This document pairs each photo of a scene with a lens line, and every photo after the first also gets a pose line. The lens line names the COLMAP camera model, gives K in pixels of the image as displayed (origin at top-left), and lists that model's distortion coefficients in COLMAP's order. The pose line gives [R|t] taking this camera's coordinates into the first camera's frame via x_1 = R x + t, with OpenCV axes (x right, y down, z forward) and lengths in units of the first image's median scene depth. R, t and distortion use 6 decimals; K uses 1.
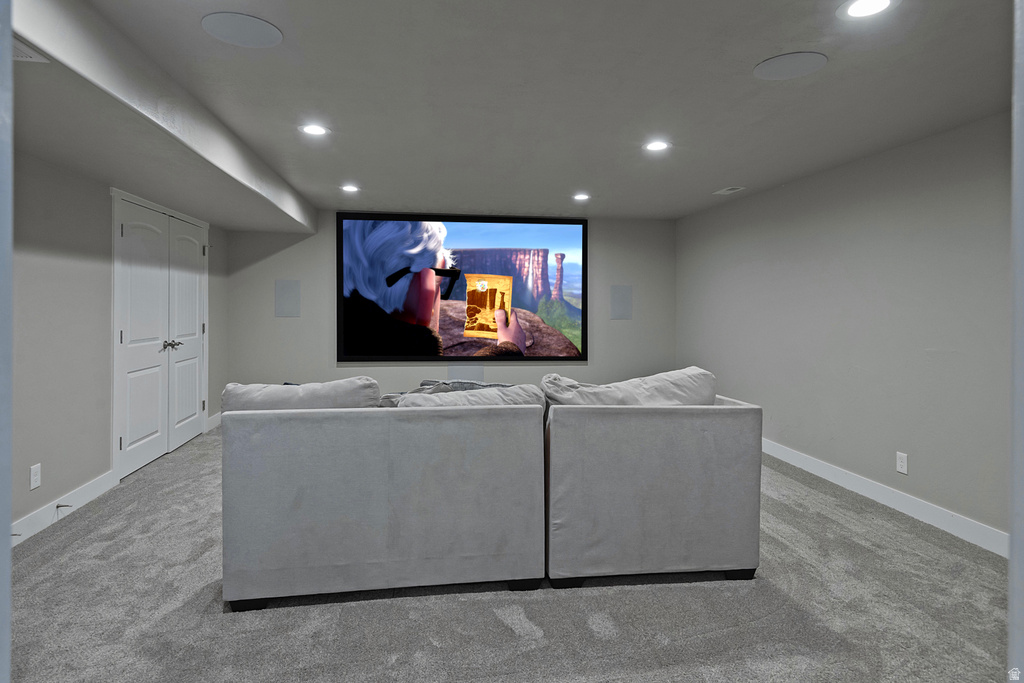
lens RADIAL K [[576.0, 0, 509.1], [0, 576.0, 314.3], [0, 0, 1]] dist [0.013805, -0.004154]
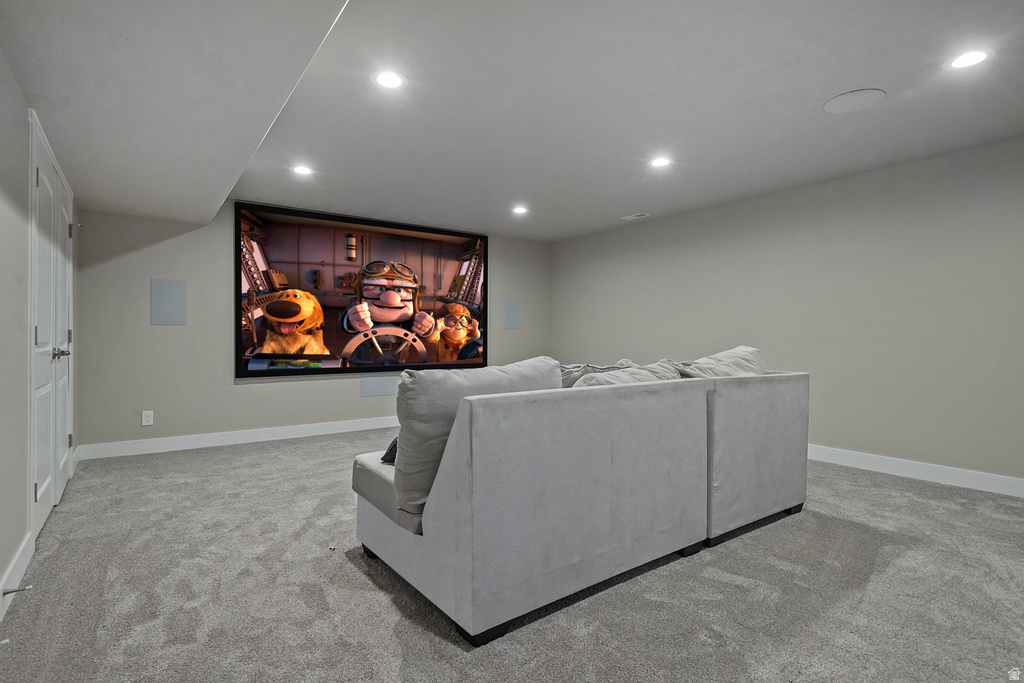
lens RADIAL K [[517.5, 0, 512.5], [0, 517.5, 341.3], [0, 0, 1]] dist [-0.000081, -0.000732]
pose [[0.887282, -0.014691, 0.460992, -0.648601], [0.016617, 0.999862, -0.000119, 0.080088], [-0.460927, 0.007765, 0.887404, 0.293988]]
